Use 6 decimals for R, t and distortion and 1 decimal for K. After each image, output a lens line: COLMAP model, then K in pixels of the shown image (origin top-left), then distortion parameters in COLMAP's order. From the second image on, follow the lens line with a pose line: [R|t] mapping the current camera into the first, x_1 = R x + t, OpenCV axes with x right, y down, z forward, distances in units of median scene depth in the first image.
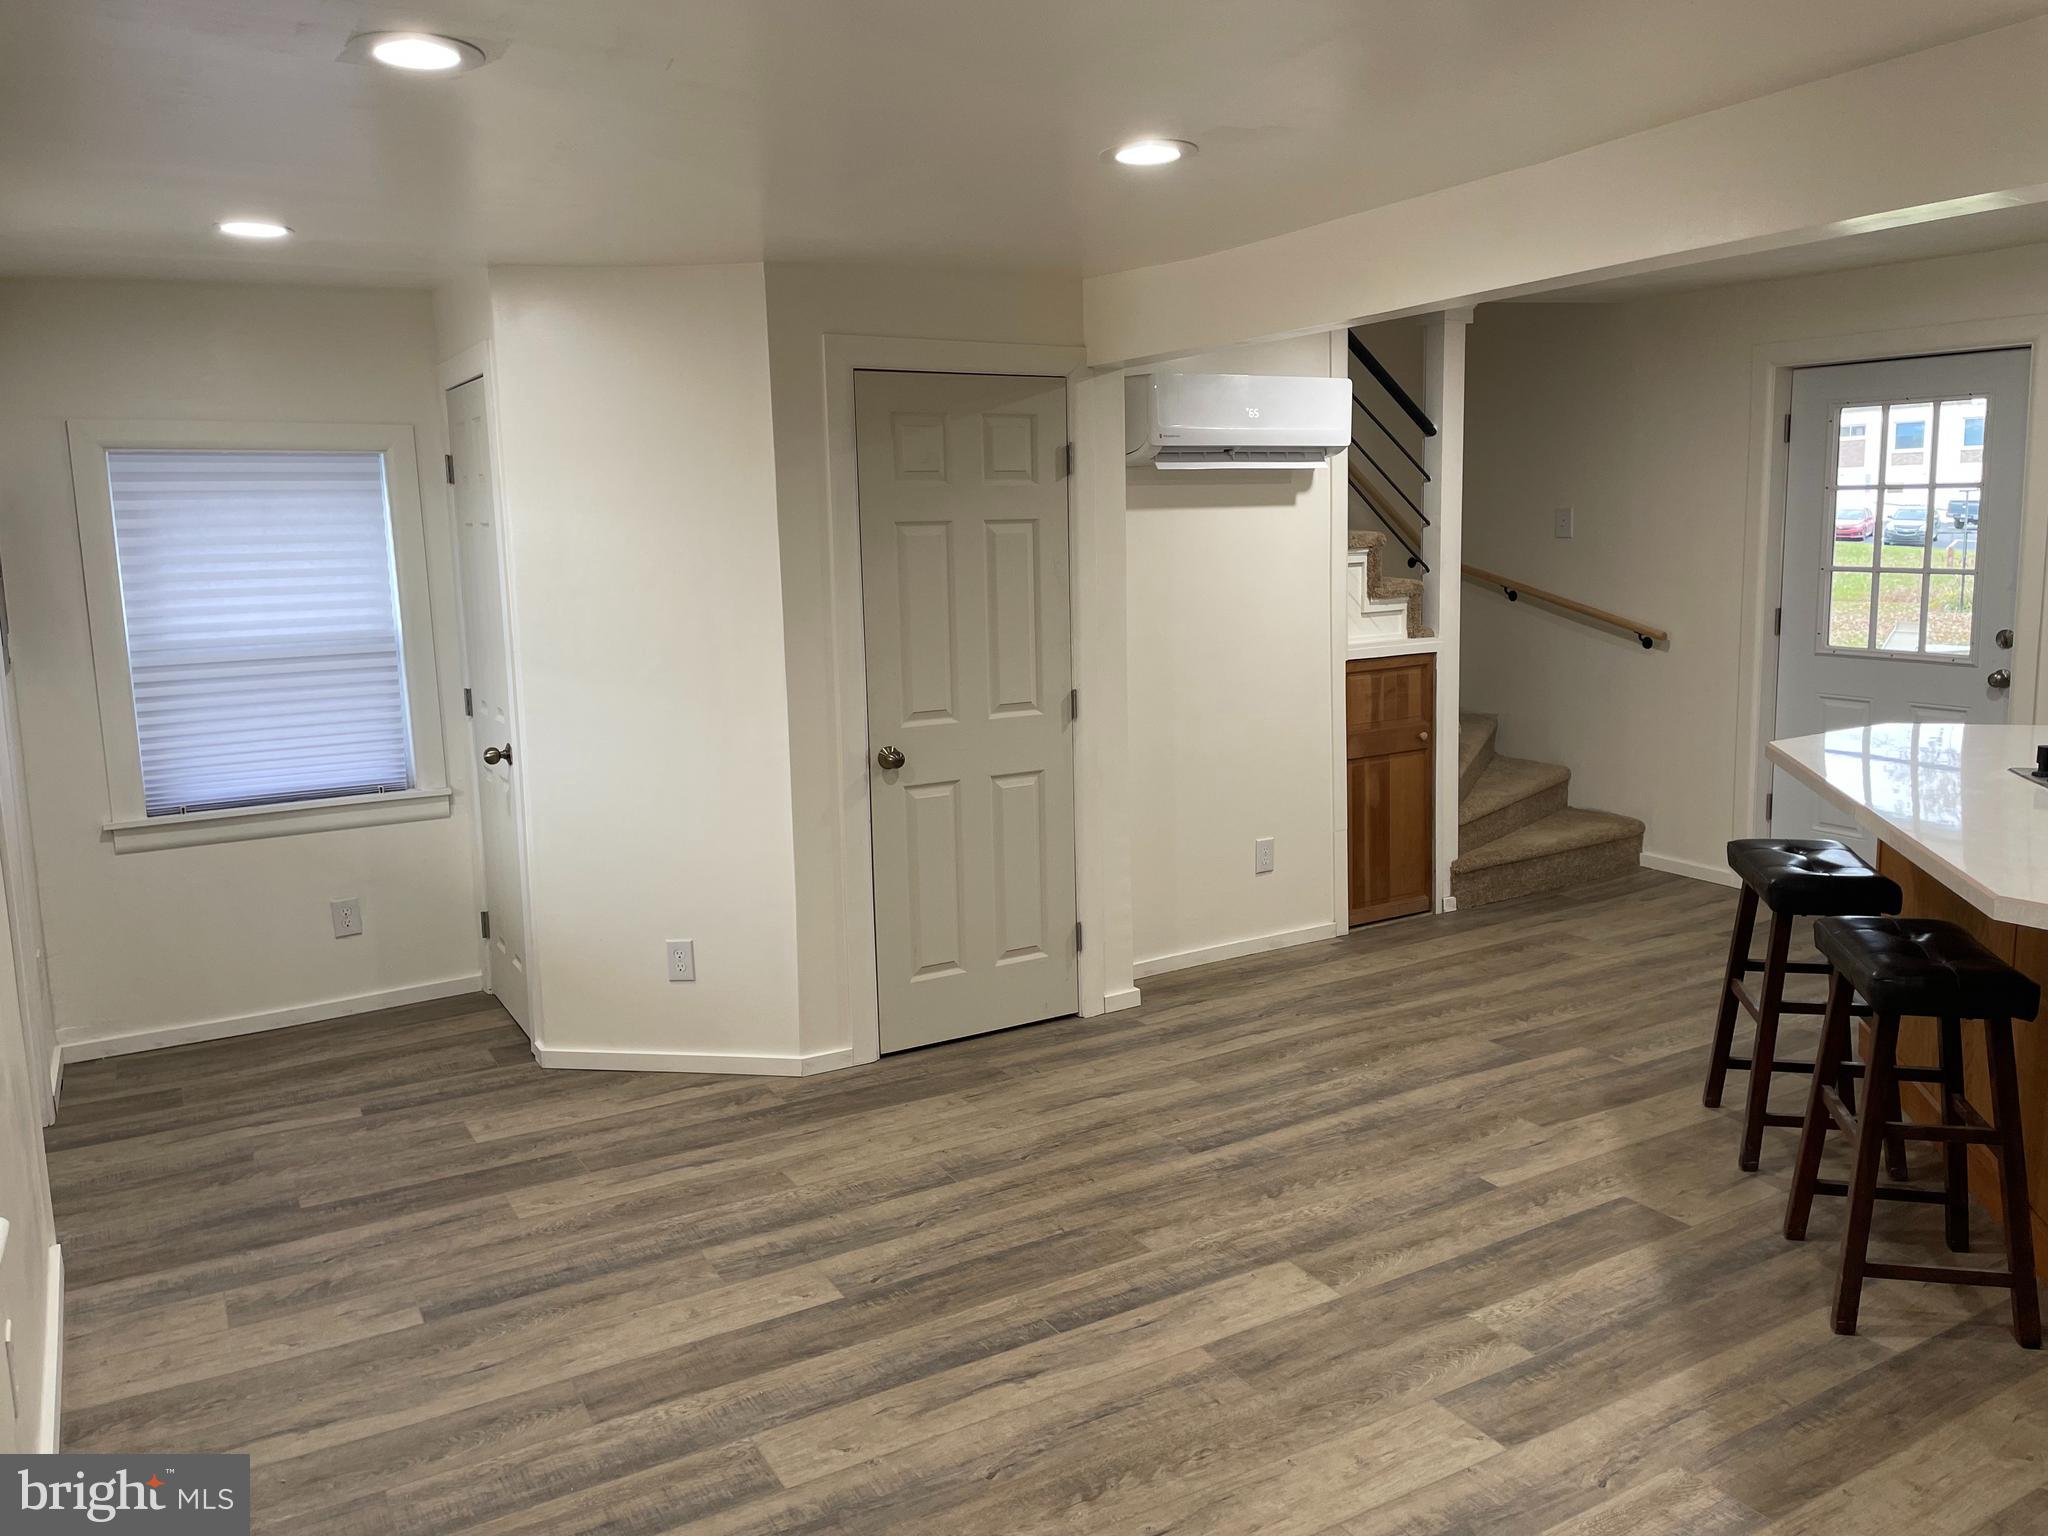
lens RADIAL K [[1549.5, 0, 1042.5], [0, 1549.5, 741.9], [0, 0, 1]] dist [0.105311, -0.133034]
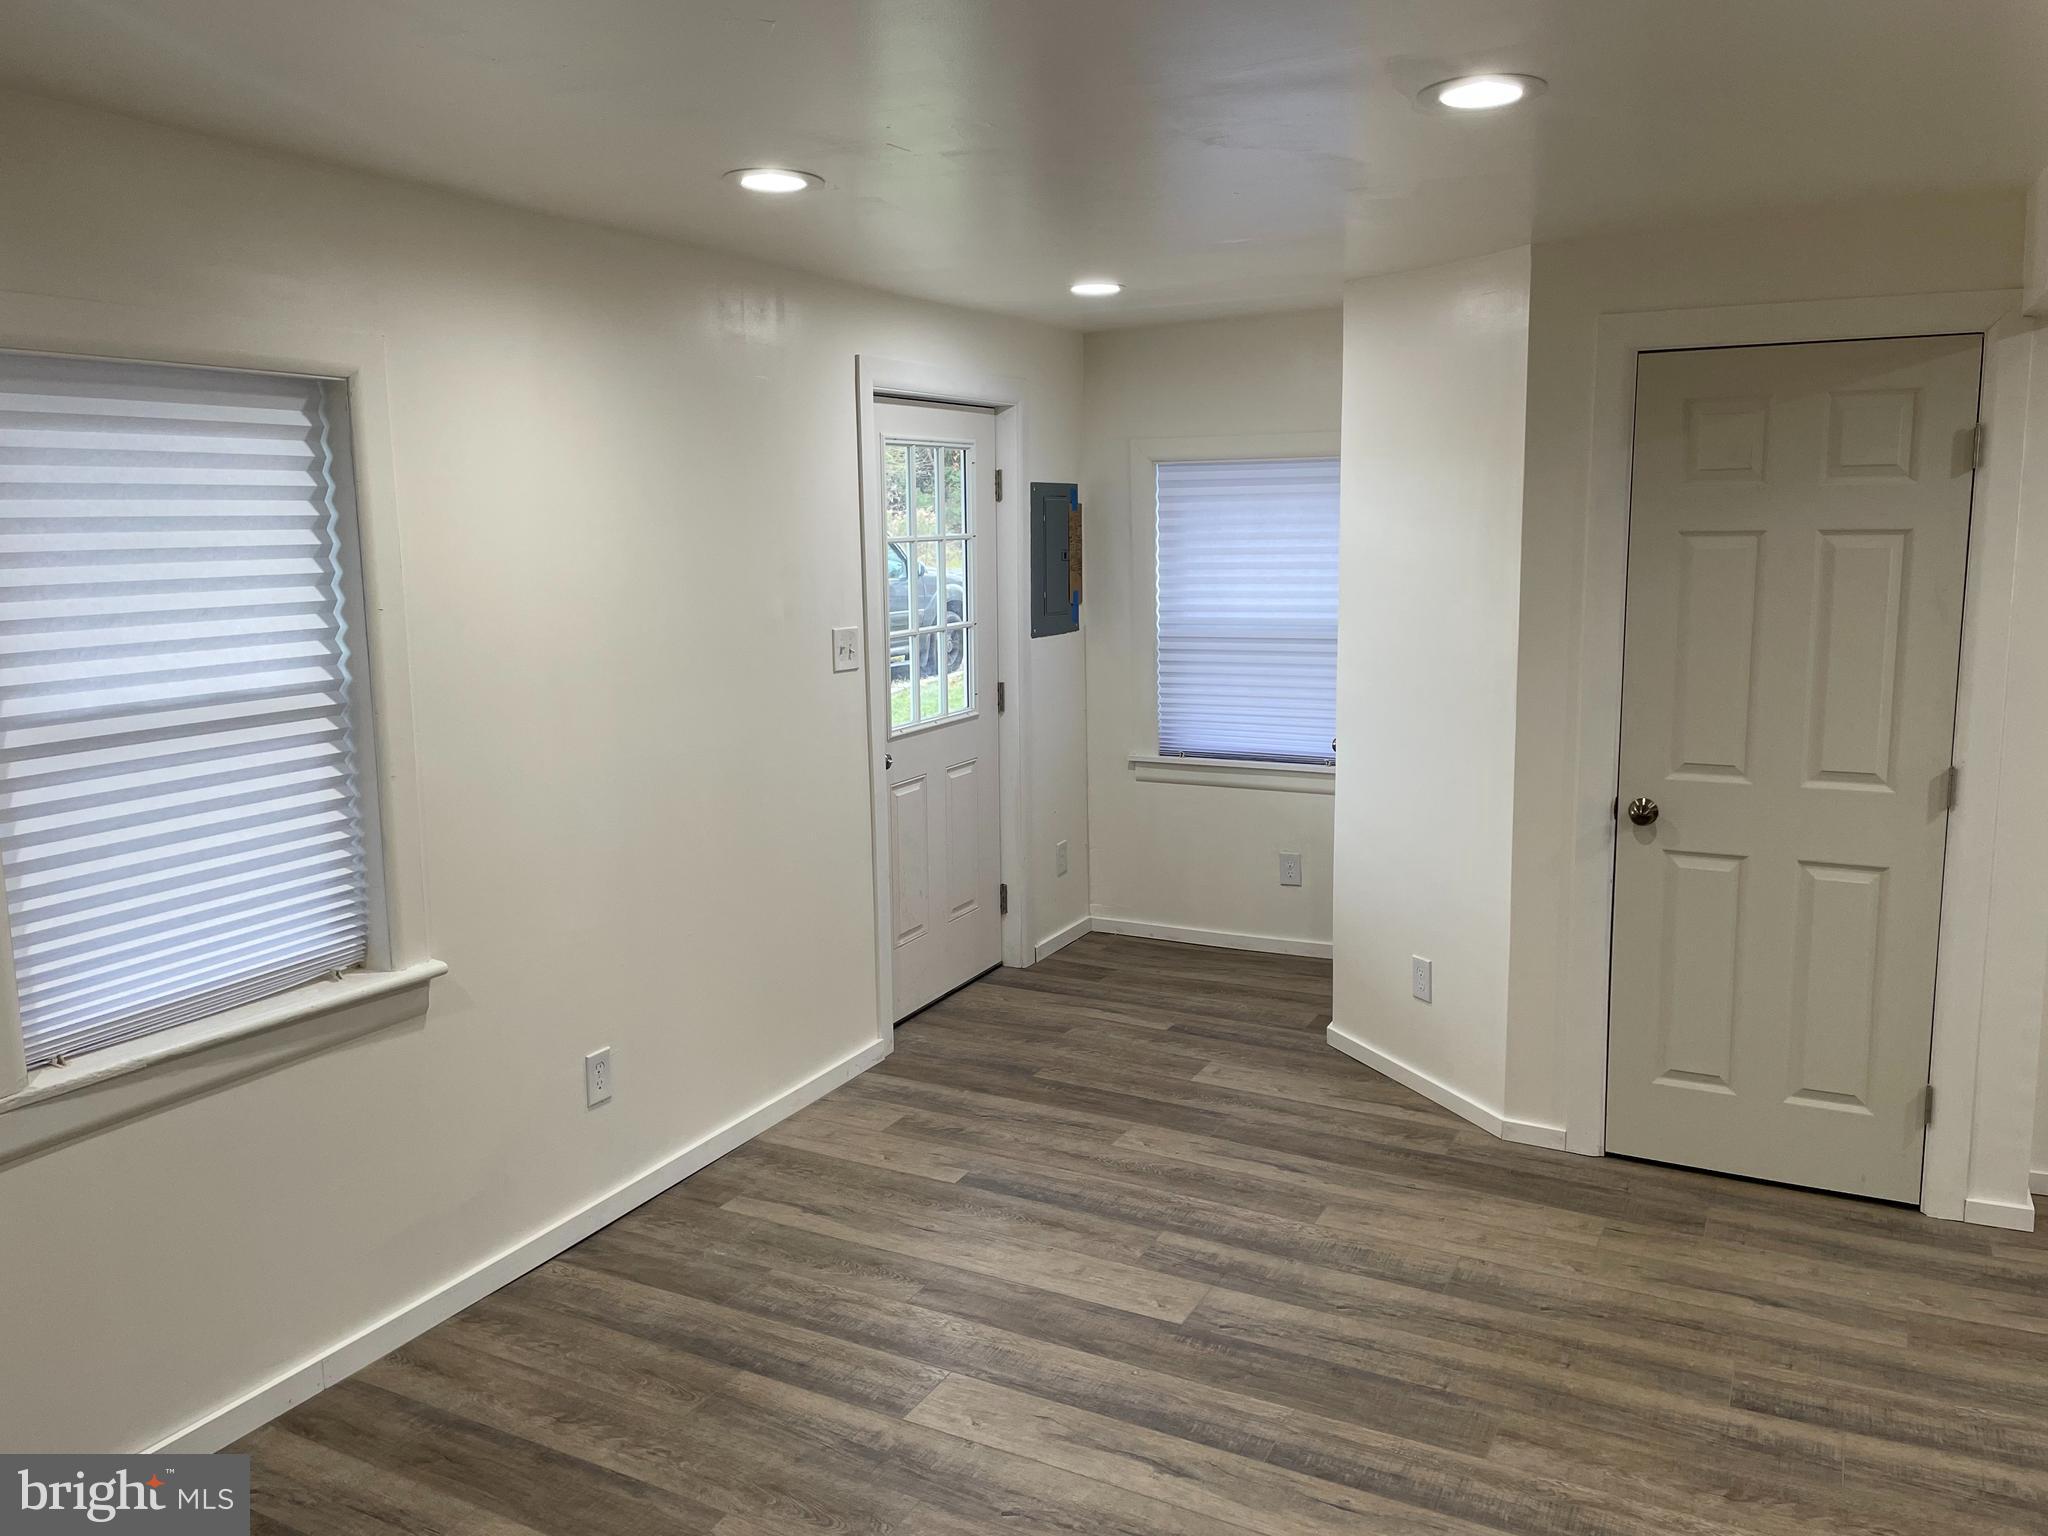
lens RADIAL K [[1543.7, 0, 1022.0], [0, 1543.7, 747.1], [0, 0, 1]] dist [0.102654, -0.135445]
pose [[0.527773, 0.141586, -0.837502, 0.462540], [-0.118174, 0.988659, 0.092670, -0.068443], [0.841125, 0.050062, 0.538520, 0.279008]]
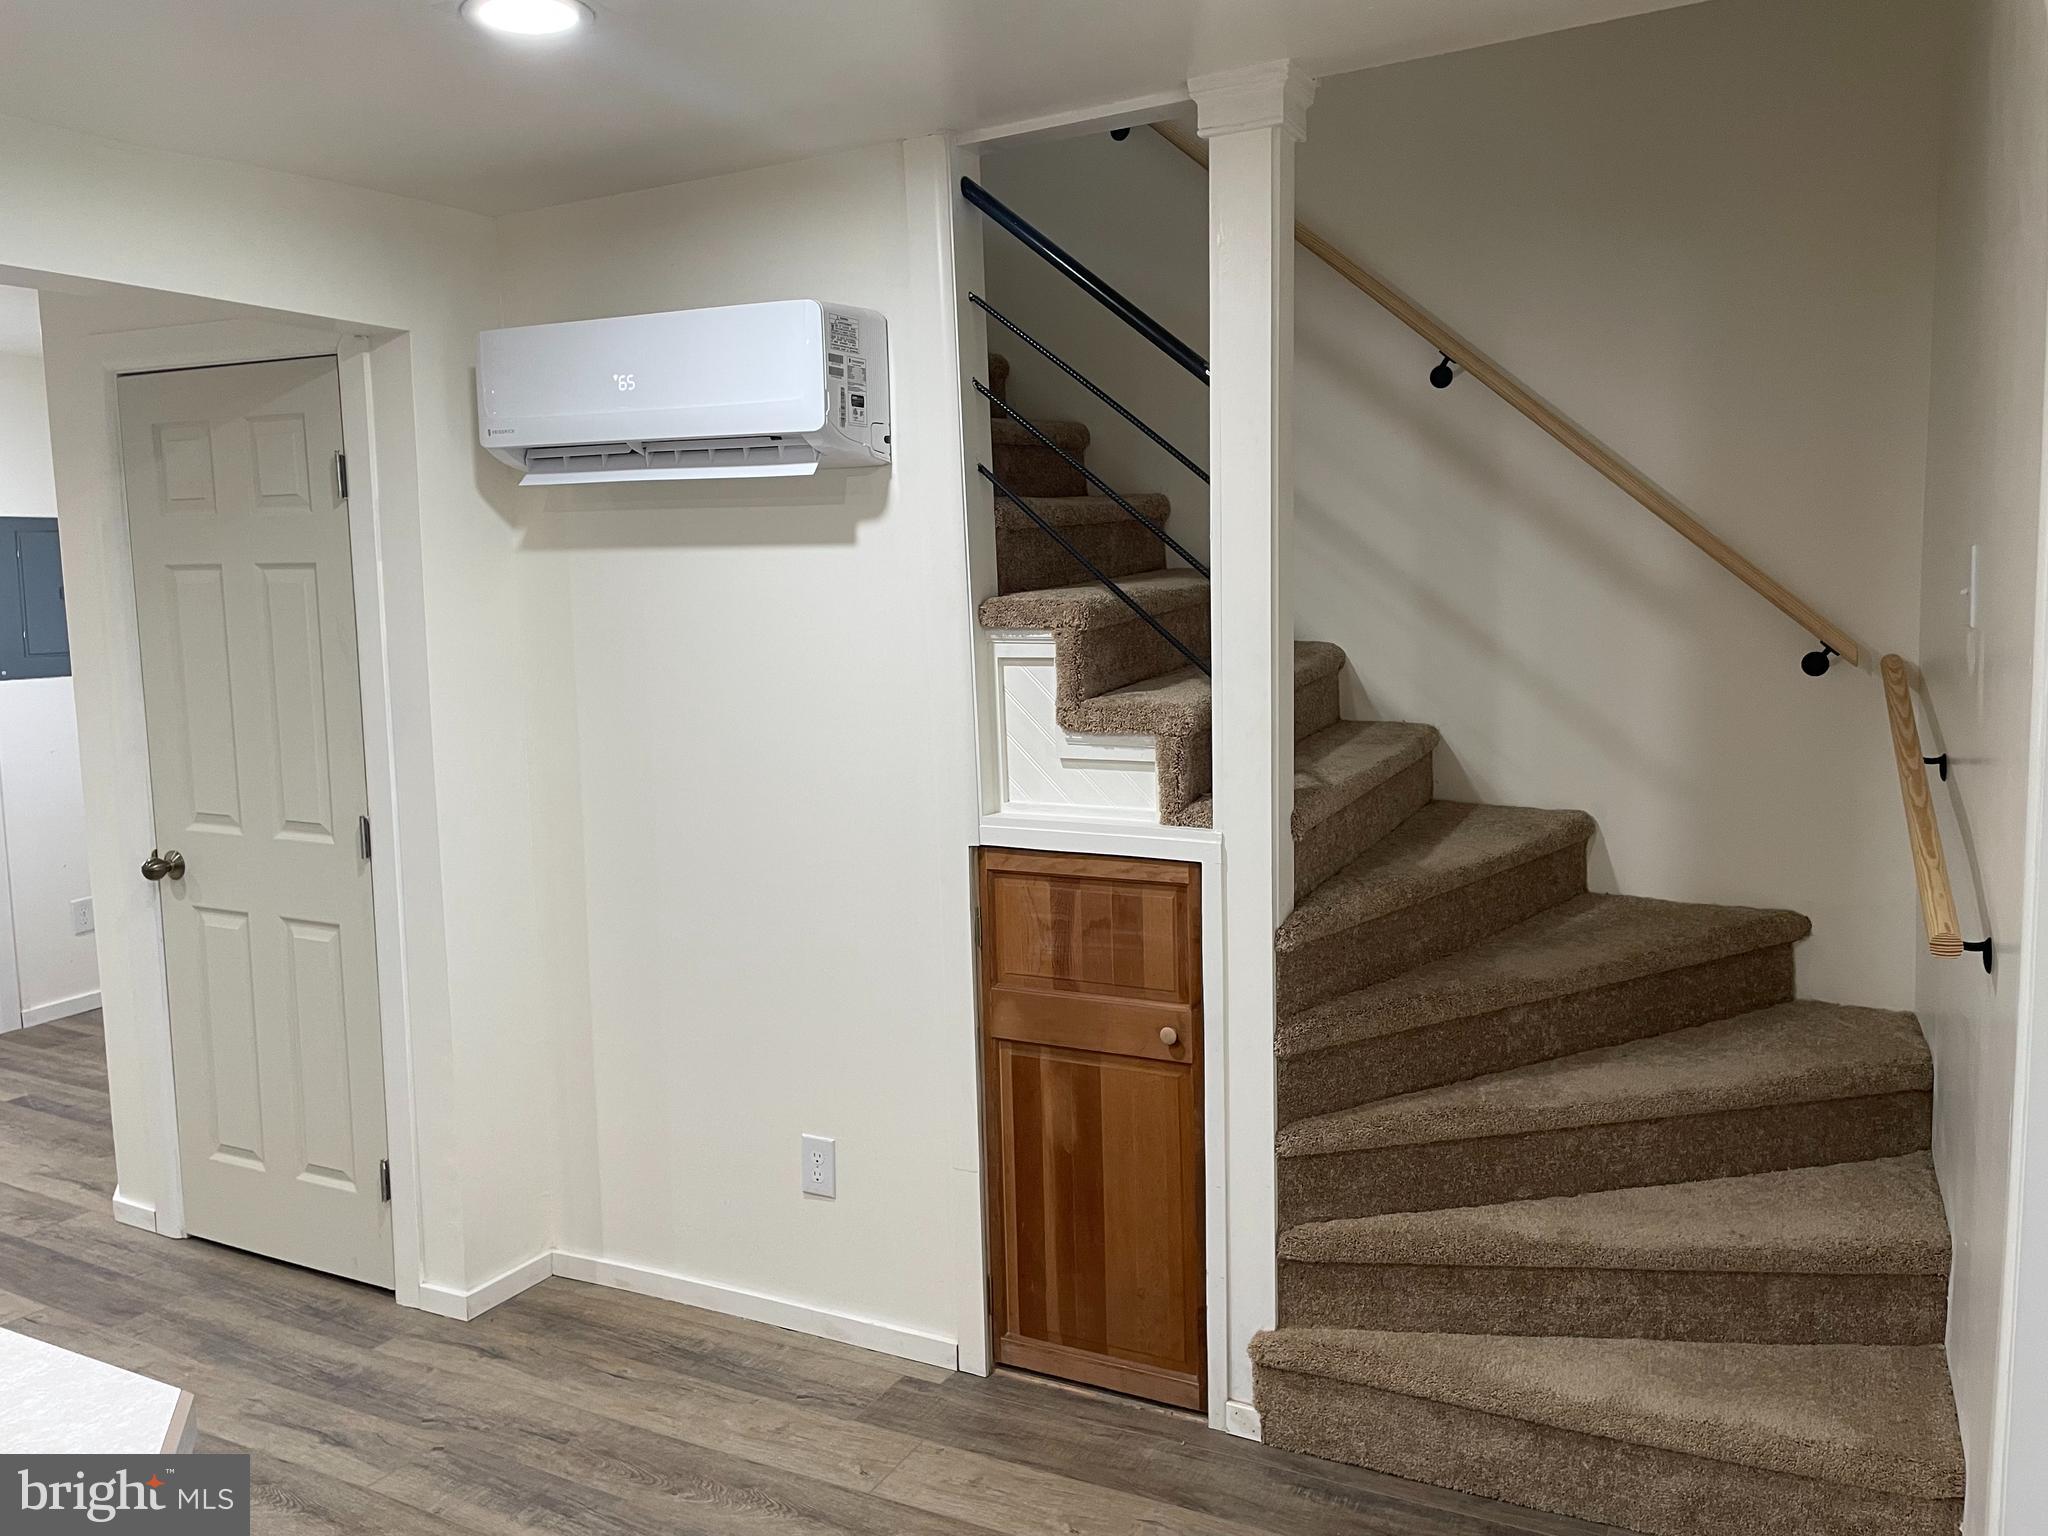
lens RADIAL K [[1580.5, 0, 1136.2], [0, 1580.5, 729.6], [0, 0, 1]] dist [0.109765, -0.143138]
pose [[0.531404, 0.106518, -0.840395, 0.898761], [-0.117933, 0.991705, 0.051124, -0.168265], [0.838869, 0.071943, 0.539558, 1.037788]]
